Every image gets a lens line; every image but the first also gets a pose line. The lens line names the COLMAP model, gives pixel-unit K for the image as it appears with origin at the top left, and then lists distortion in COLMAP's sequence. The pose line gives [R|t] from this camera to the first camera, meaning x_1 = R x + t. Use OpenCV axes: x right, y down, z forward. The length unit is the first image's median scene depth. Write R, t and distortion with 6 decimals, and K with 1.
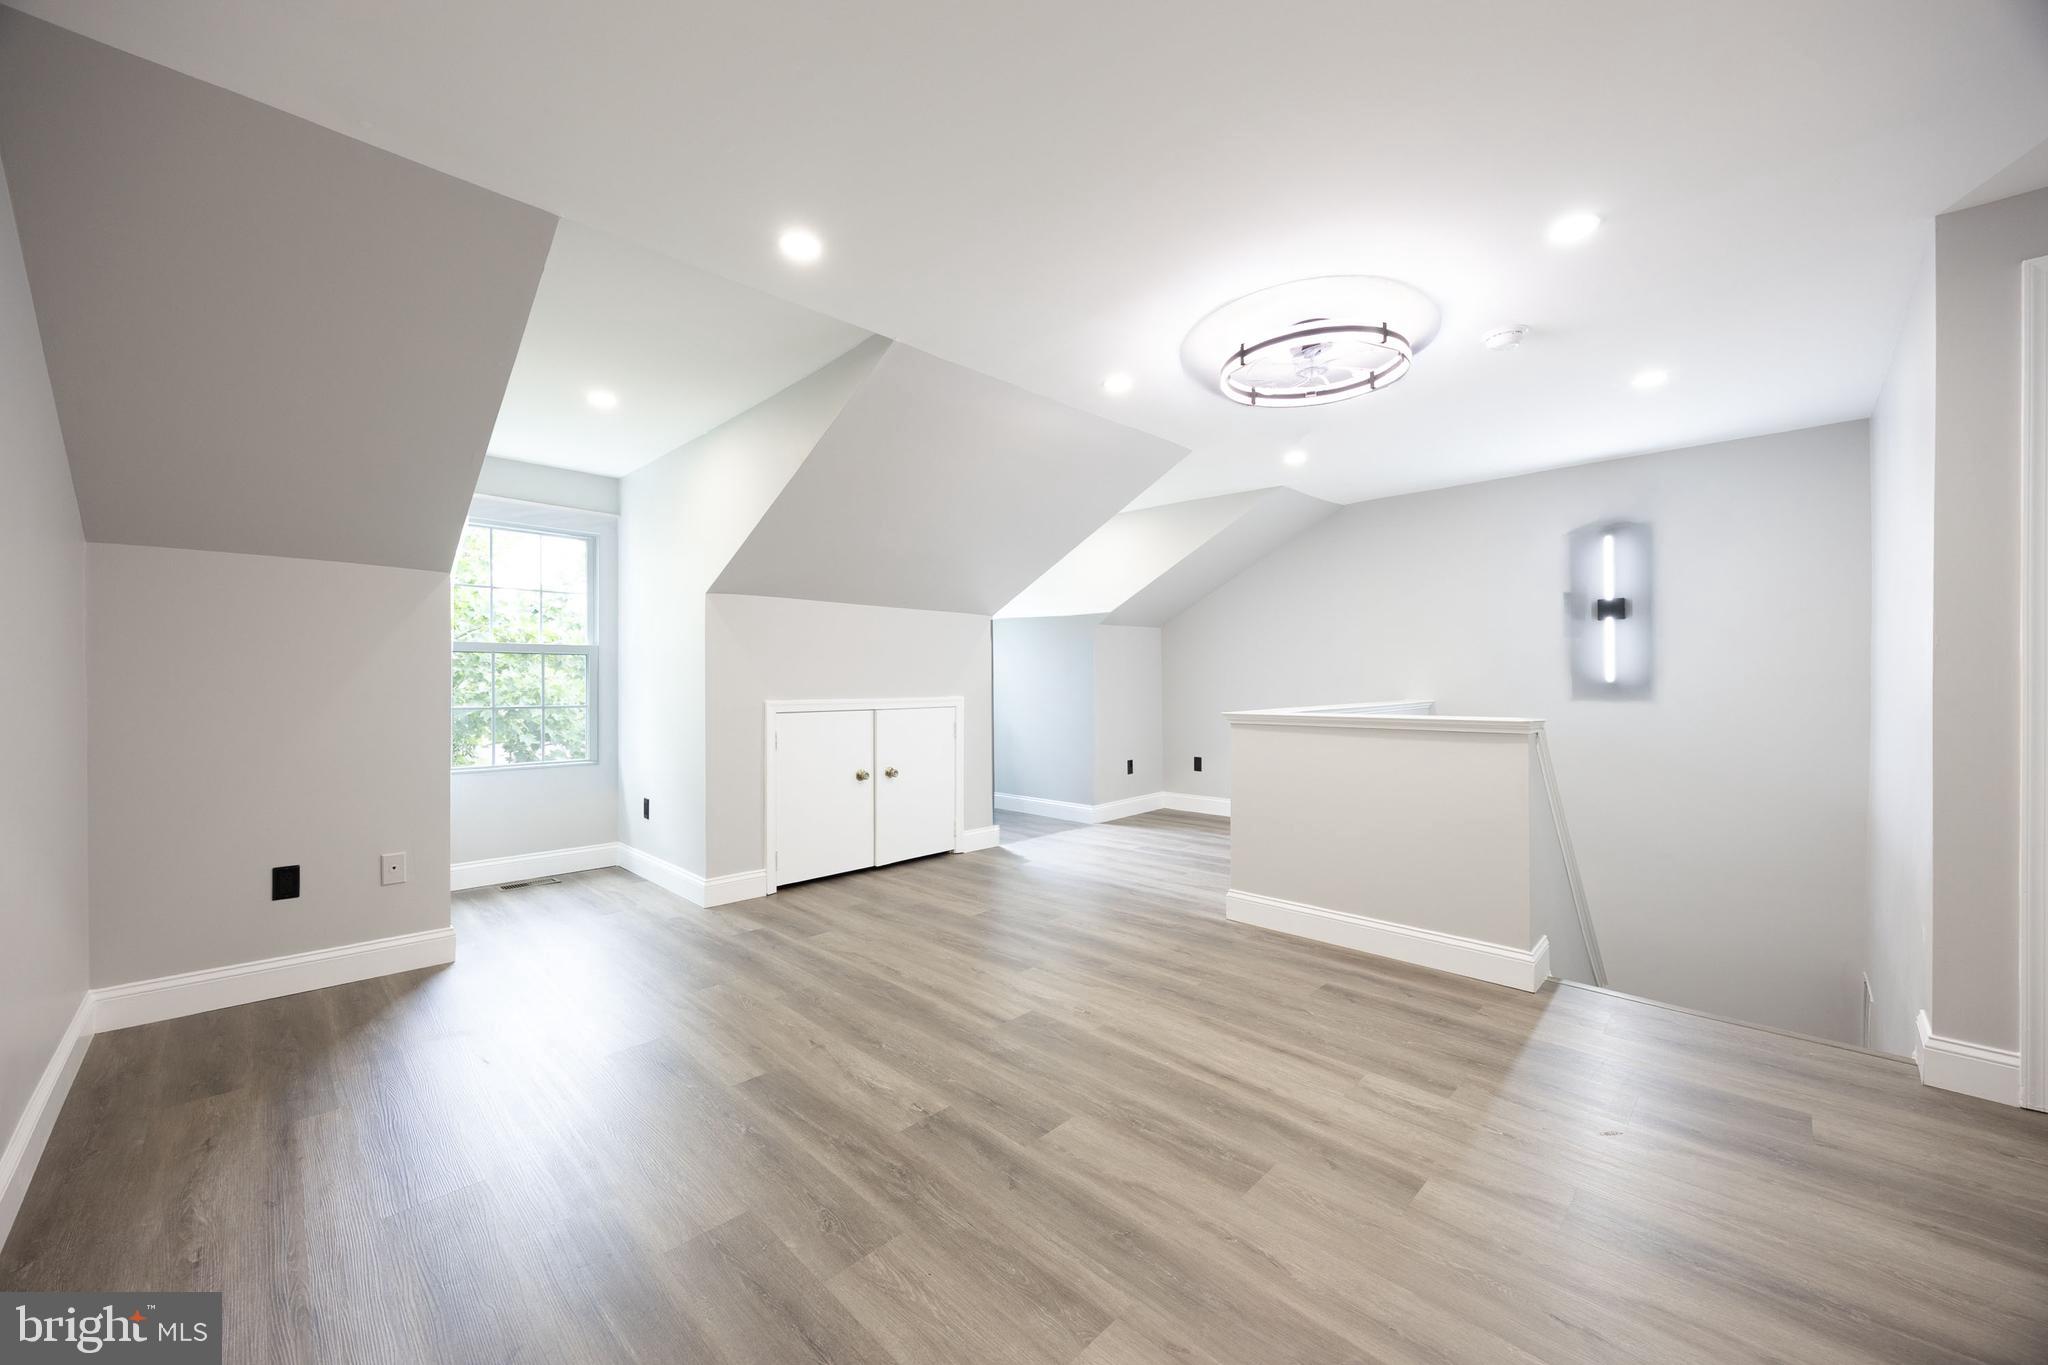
lens RADIAL K [[772.0, 0, 1022.4], [0, 772.0, 680.7], [0, 0, 1]] dist [-0.002522, -0.000160]
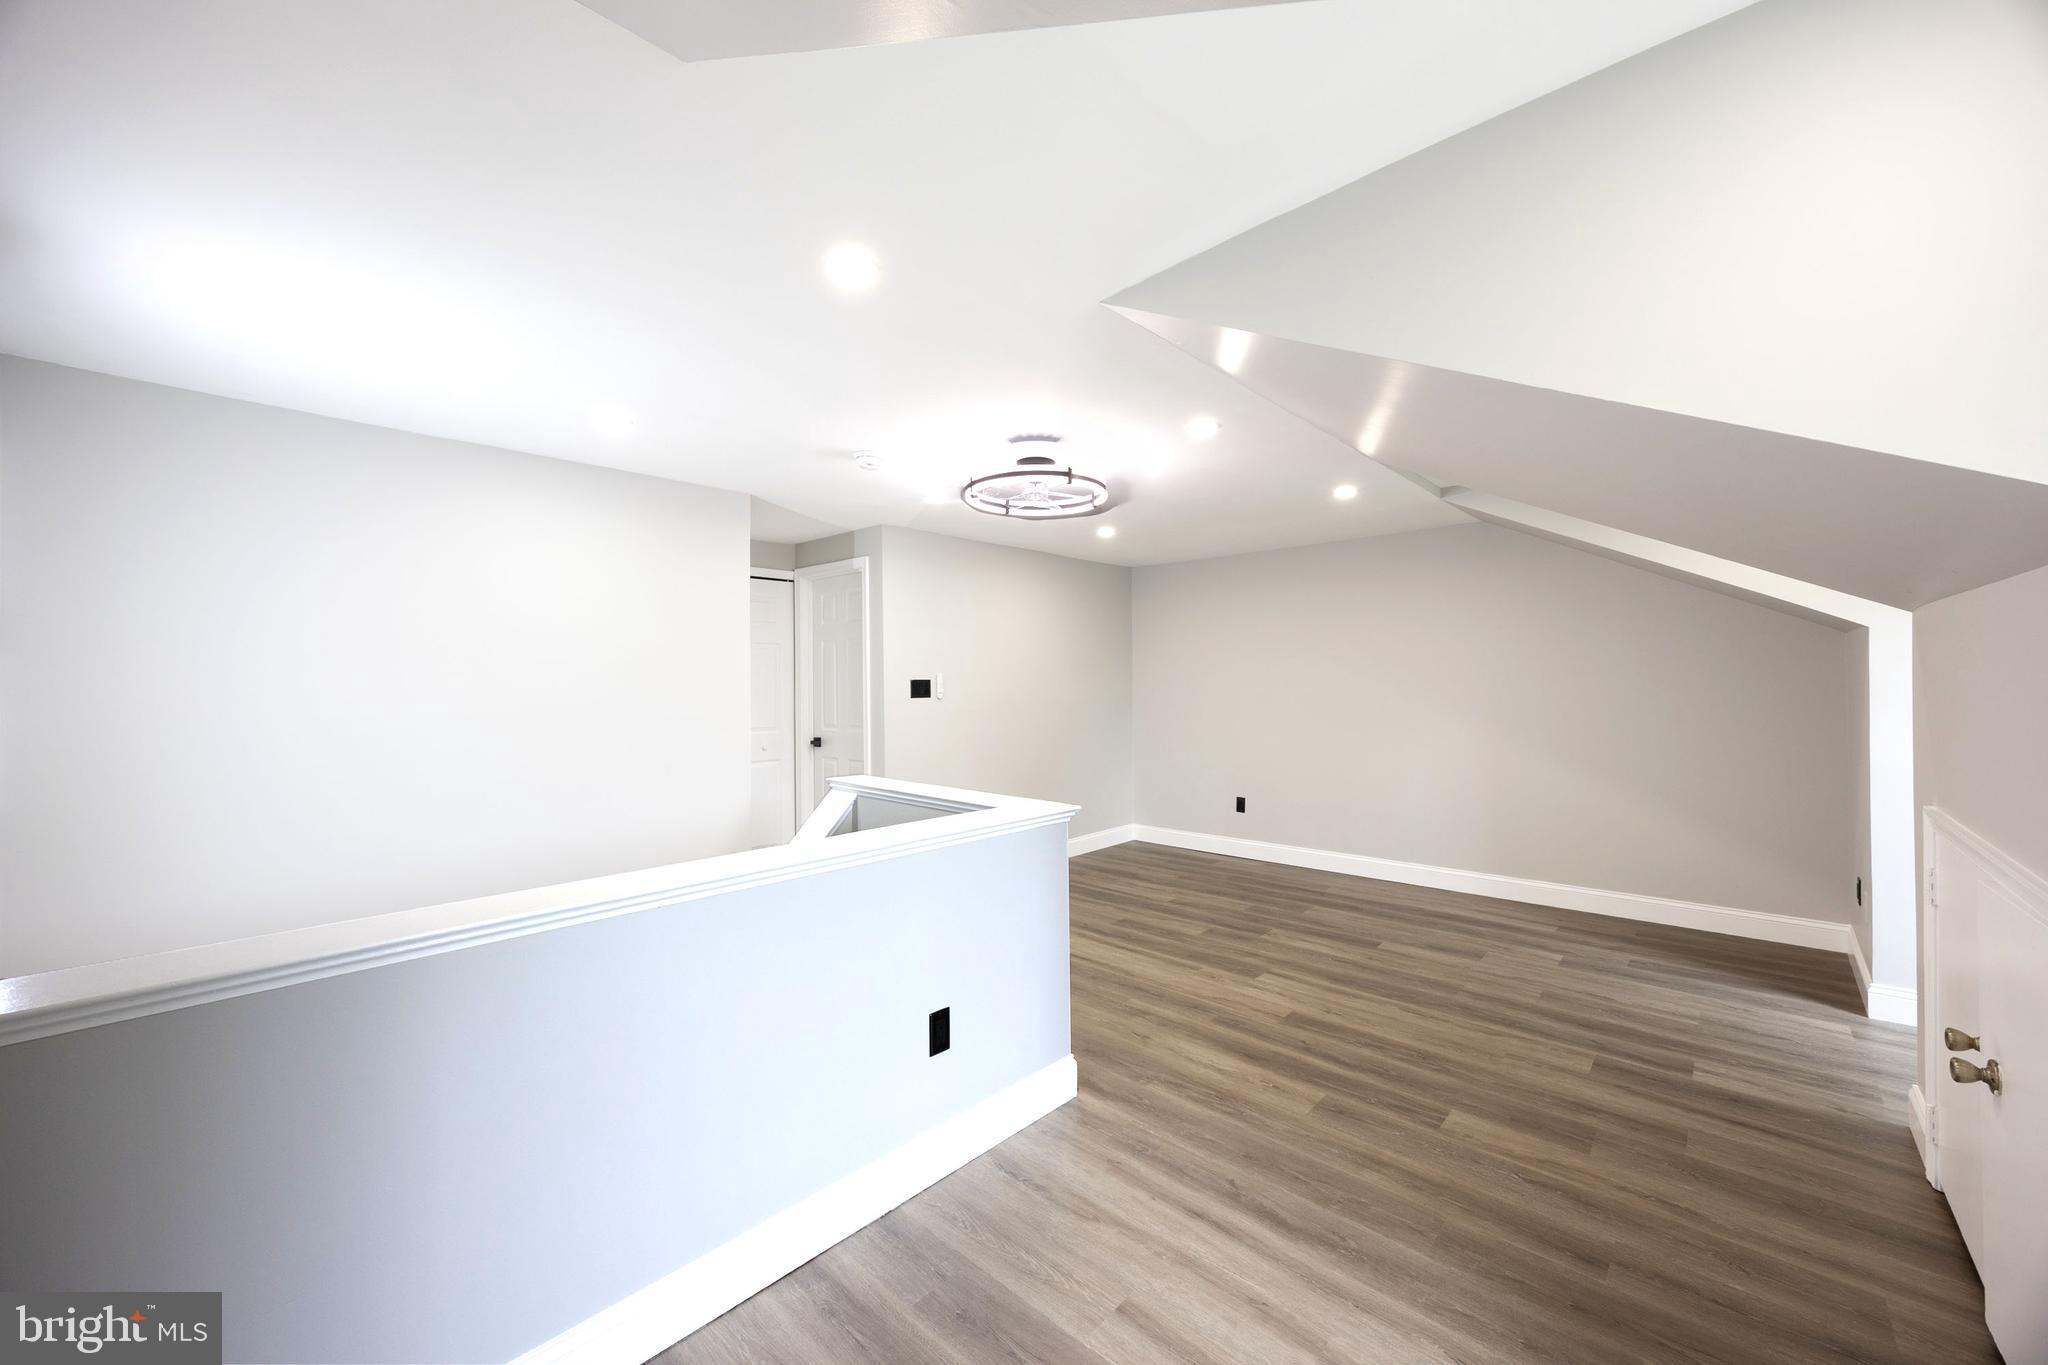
lens RADIAL K [[772.0, 0, 1022.4], [0, 772.0, 680.7], [0, 0, 1]] dist [-0.002522, -0.000160]
pose [[-0.999432, 0.012838, -0.031168, 0.474179], [0.012768, 0.999915, 0.002457, -0.109379], [0.031197, 0.002058, -0.999511, 2.437198]]
